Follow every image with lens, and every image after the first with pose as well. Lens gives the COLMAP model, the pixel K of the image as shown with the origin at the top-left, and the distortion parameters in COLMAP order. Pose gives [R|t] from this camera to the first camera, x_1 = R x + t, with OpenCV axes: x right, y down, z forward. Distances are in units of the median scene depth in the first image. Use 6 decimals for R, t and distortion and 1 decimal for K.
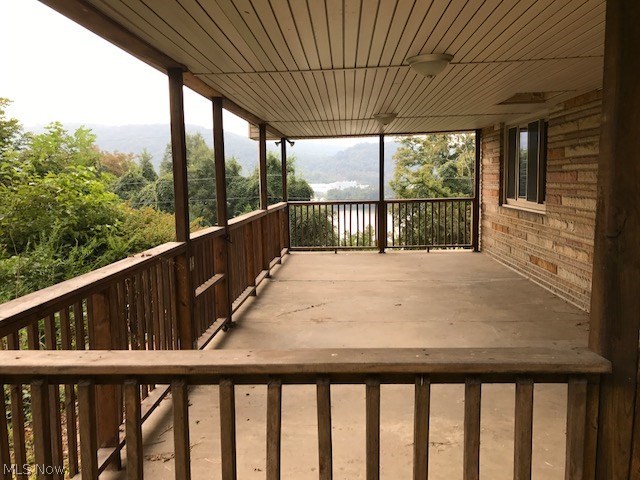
lens RADIAL K [[538.7, 0, 319.3], [0, 538.7, 237.3], [0, 0, 1]] dist [0.001702, 0.001945]
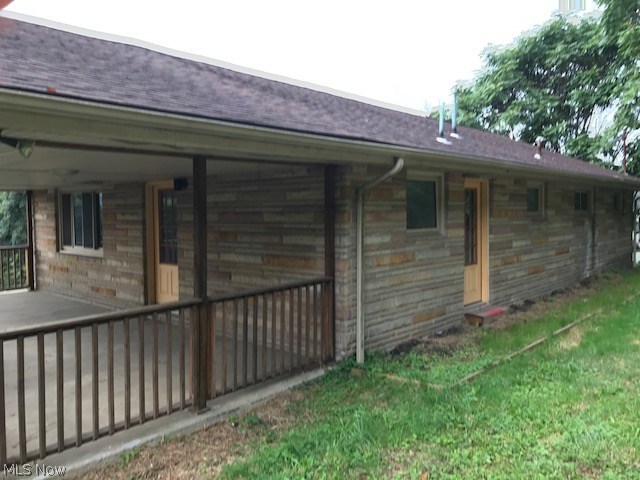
lens RADIAL K [[538.7, 0, 320.0], [0, 538.7, 239.1], [0, 0, 1]] dist [0.001702, 0.001945]
pose [[0.627456, -0.017326, 0.778459, -0.292417], [0.074395, 0.996513, -0.037785, 0.006805], [-0.775090, 0.081622, 0.626557, -0.319185]]
